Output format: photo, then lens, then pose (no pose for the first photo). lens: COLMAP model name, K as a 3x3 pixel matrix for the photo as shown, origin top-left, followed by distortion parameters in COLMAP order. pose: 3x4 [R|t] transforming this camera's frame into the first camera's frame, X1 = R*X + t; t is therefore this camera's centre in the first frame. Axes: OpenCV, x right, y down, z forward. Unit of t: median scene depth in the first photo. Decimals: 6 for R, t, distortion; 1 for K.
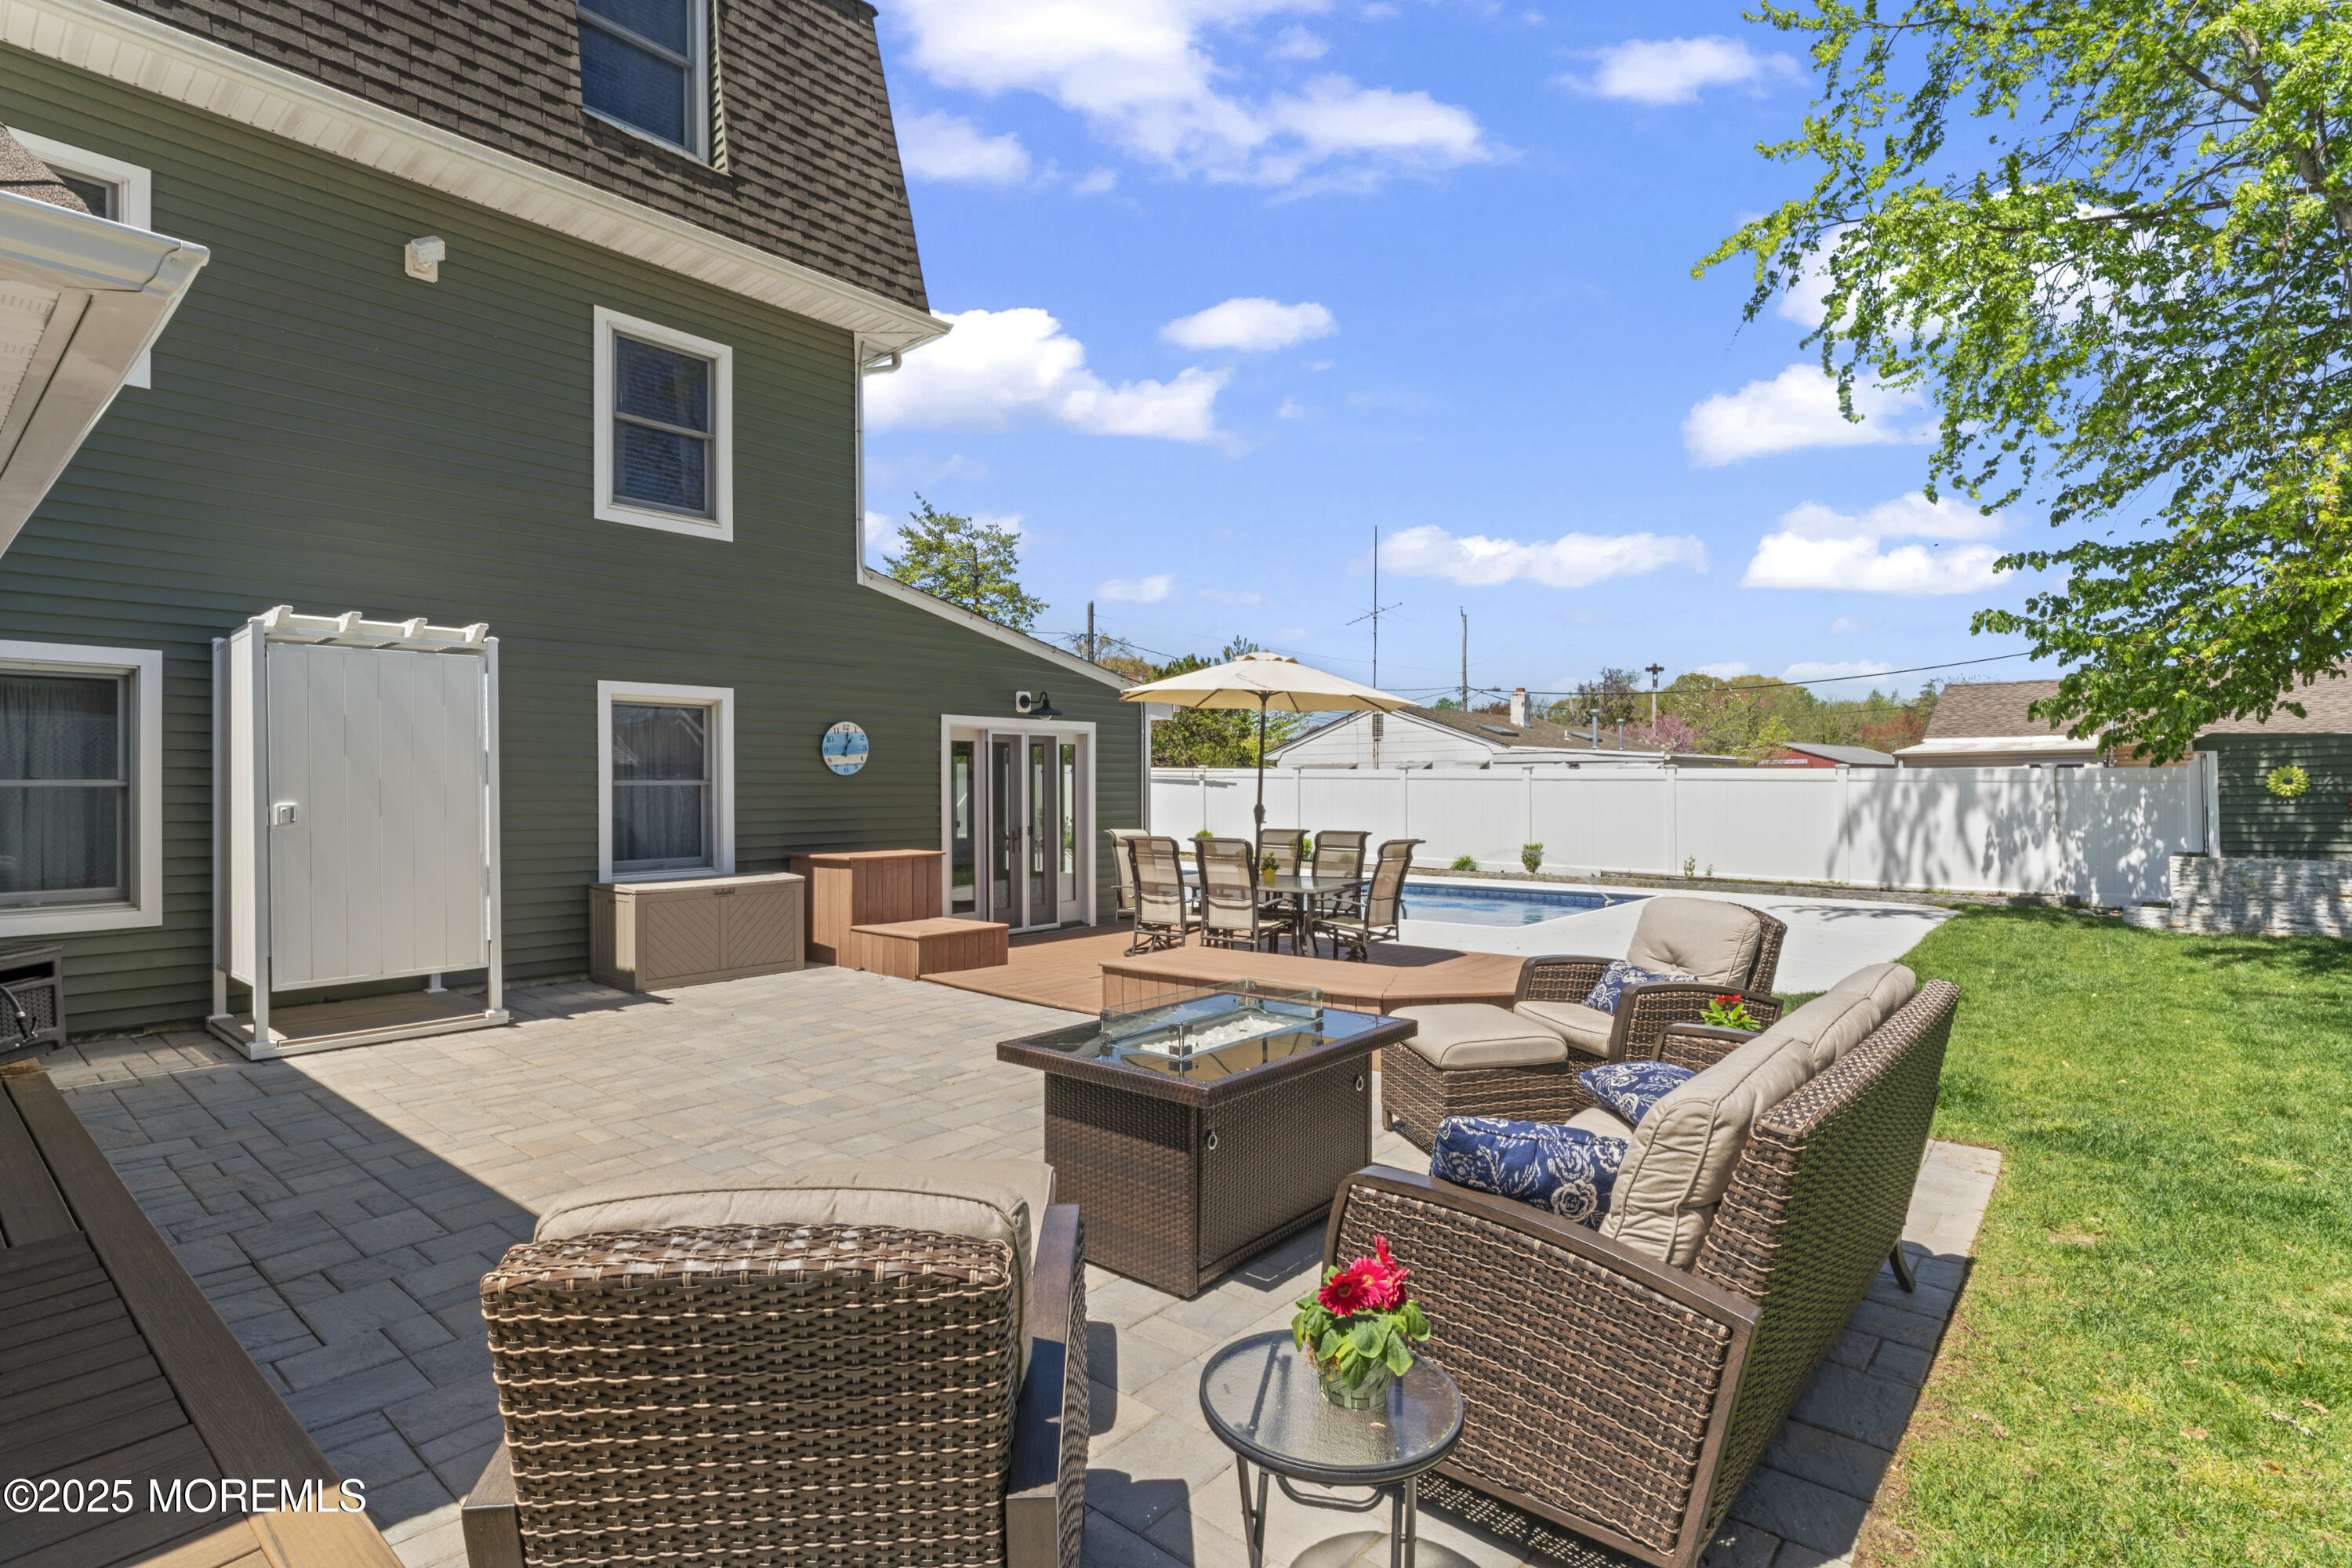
lens RADIAL K [[1162.2, 0, 1176.0], [0, 1162.2, 784.0], [0, 0, 1]] dist [-0.000823, 0.000123]
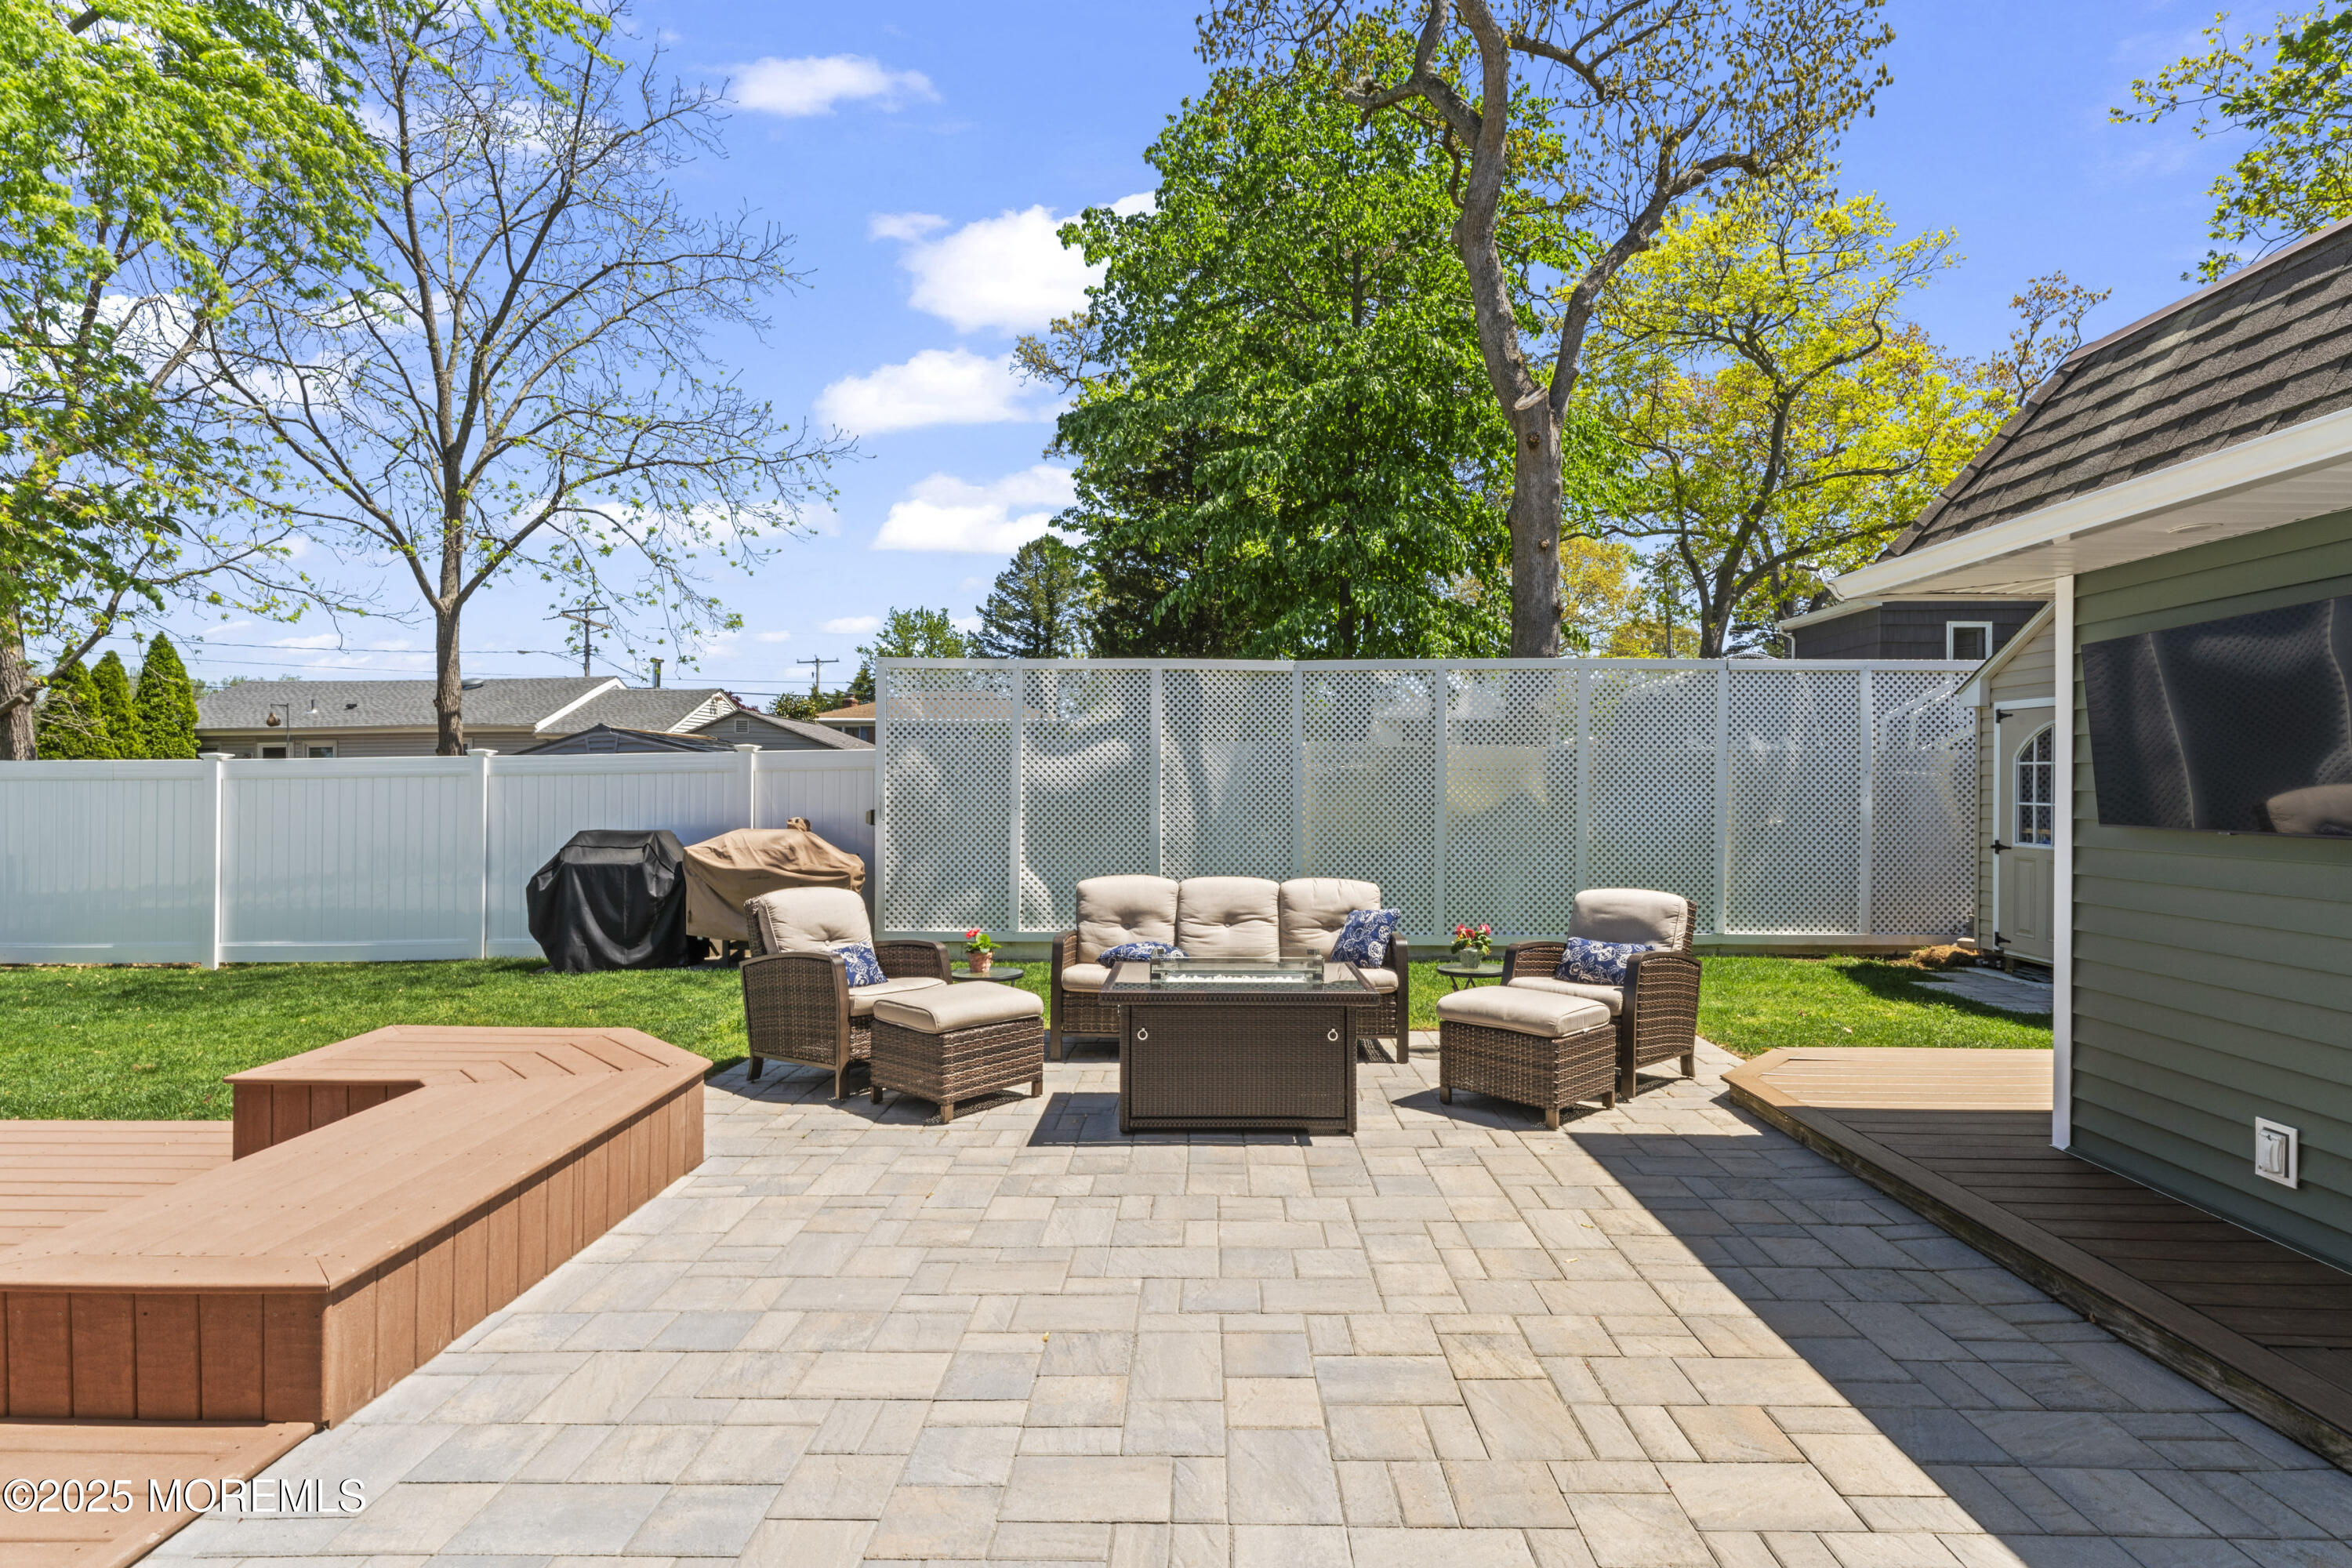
lens RADIAL K [[1162.2, 0, 1176.0], [0, 1162.2, 784.0], [0, 0, 1]] dist [-0.000823, 0.000123]
pose [[-0.629593, 0.001885, 0.776923, -0.771507], [-0.005007, 0.999966, -0.006484, -0.005628], [-0.776909, -0.007973, -0.629563, 1.503140]]
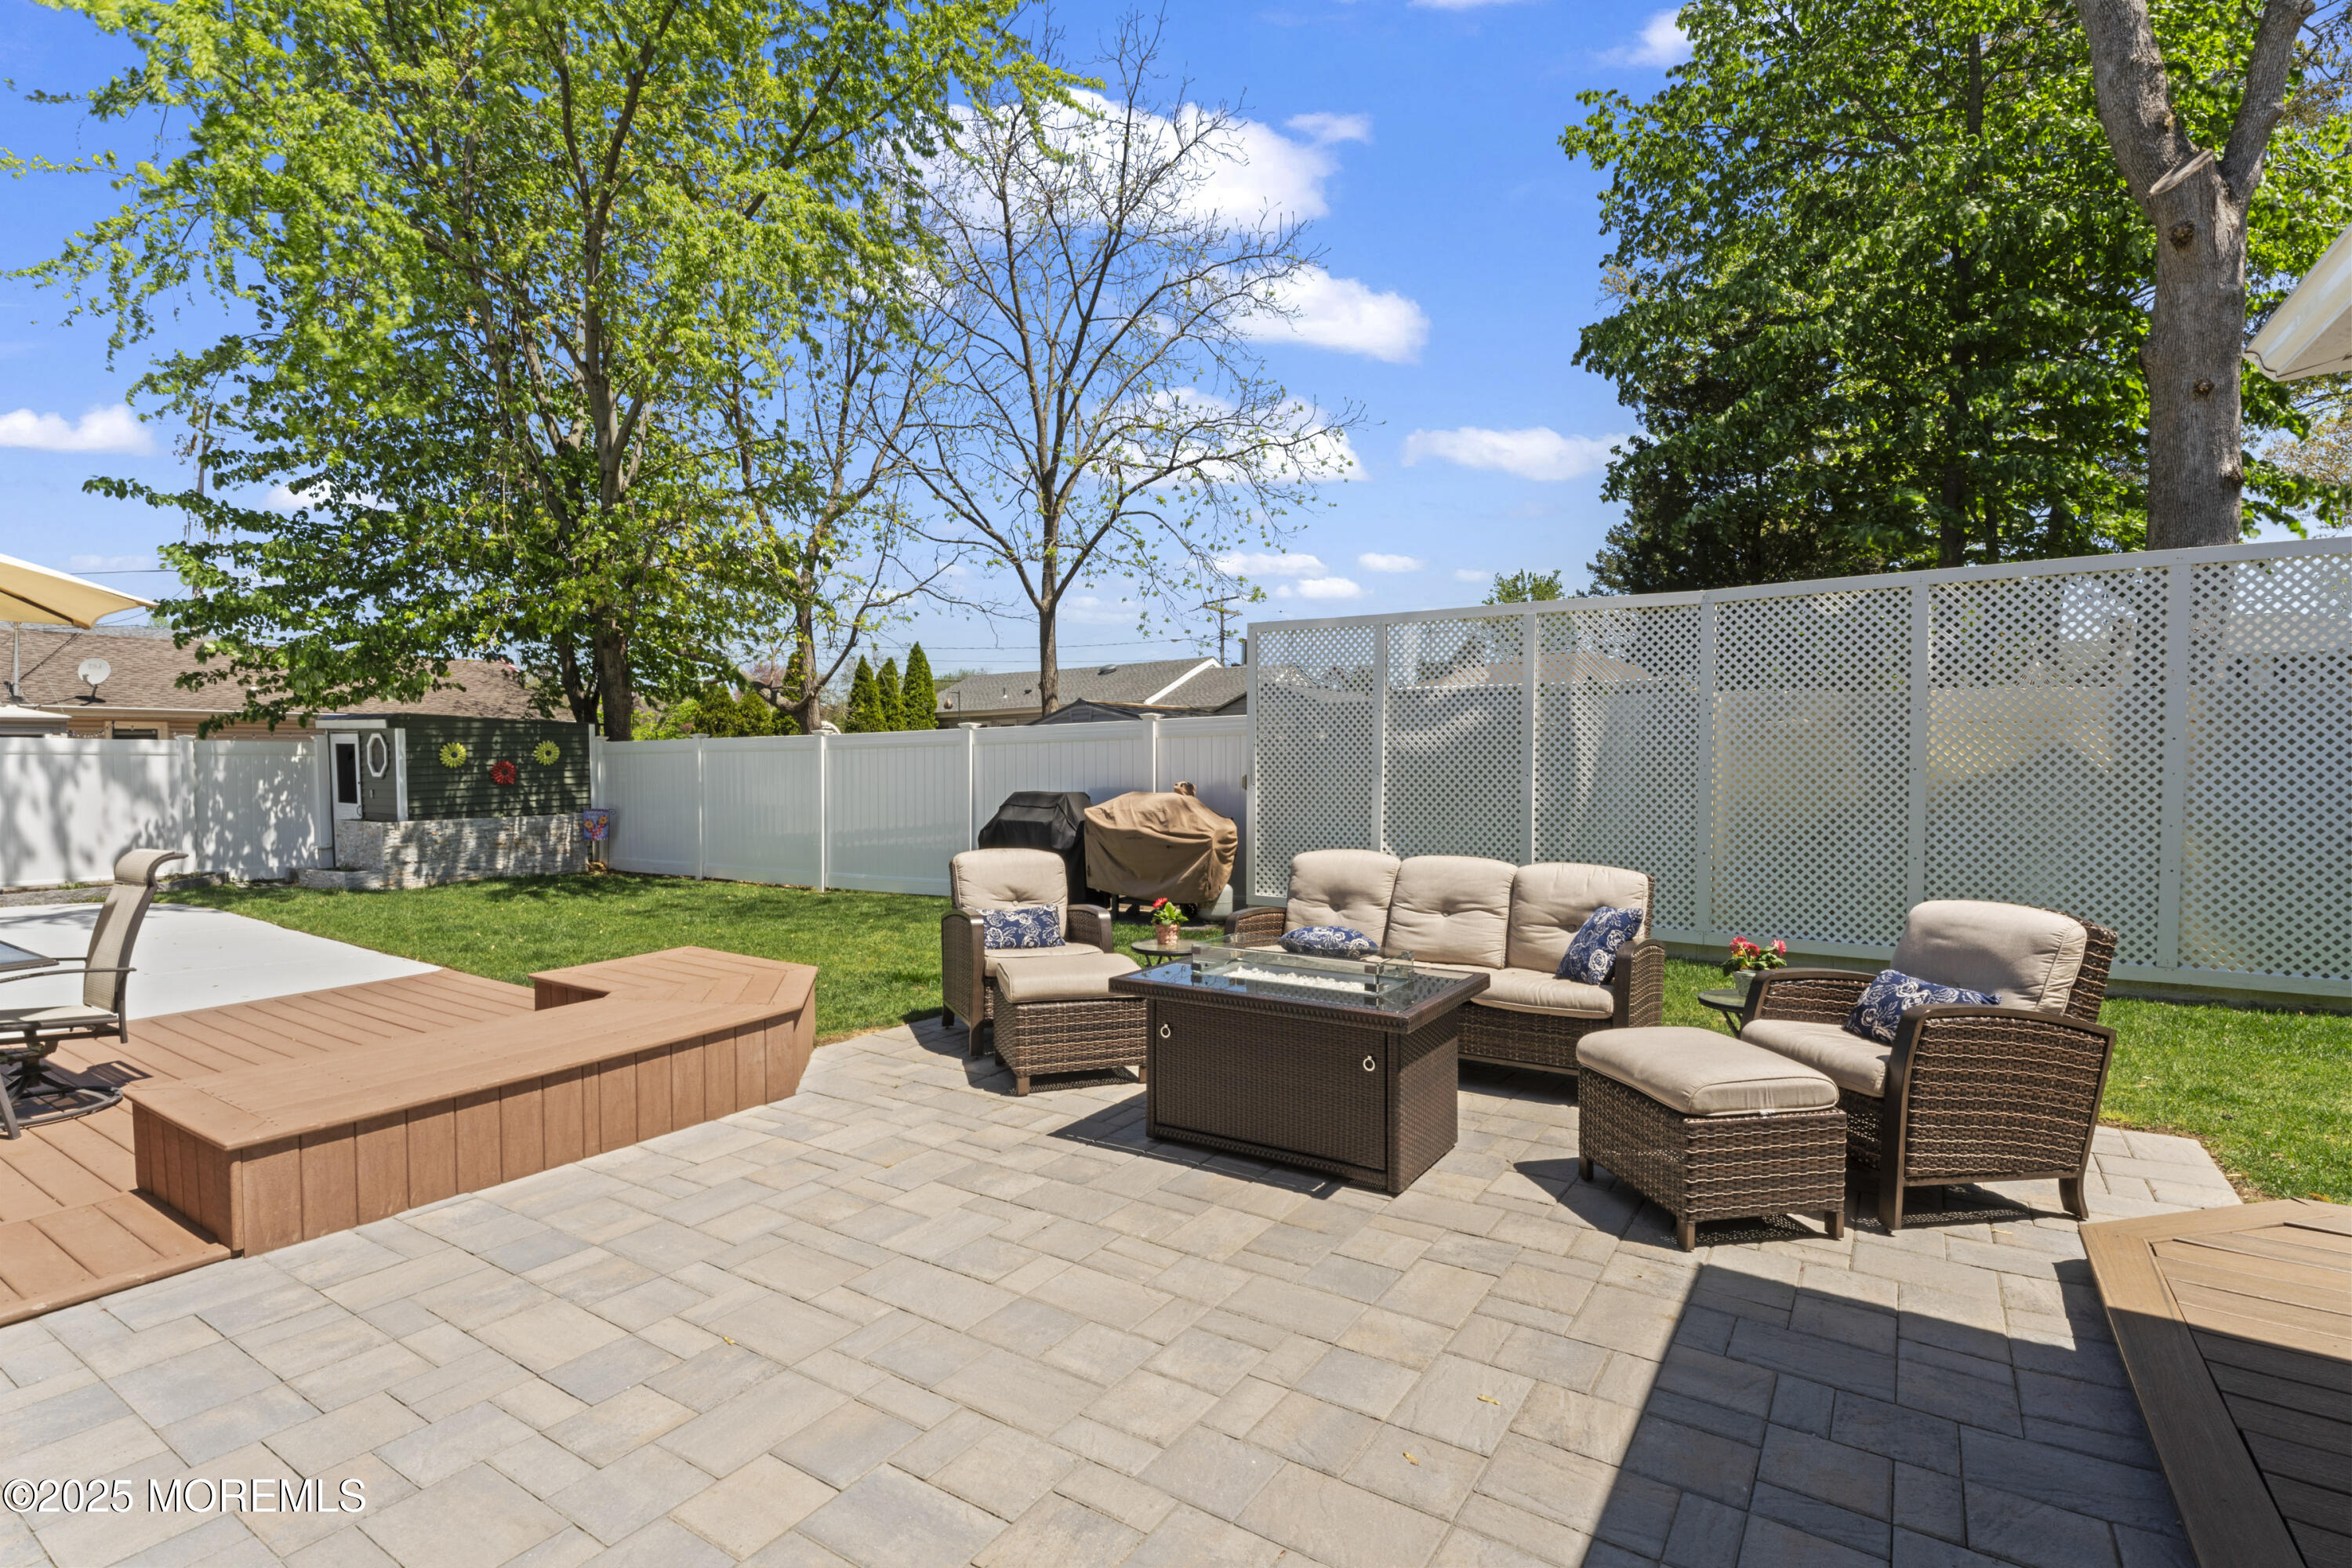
lens RADIAL K [[1124.2, 0, 1176.0], [0, 1124.2, 784.0], [0, 0, 1]] dist [-0.000475, -0.000424]
pose [[-0.099821, -0.024367, 0.994707, -0.813229], [-0.000369, 0.999701, 0.024452, -0.003363], [-0.995005, 0.002074, -0.099800, 0.973762]]
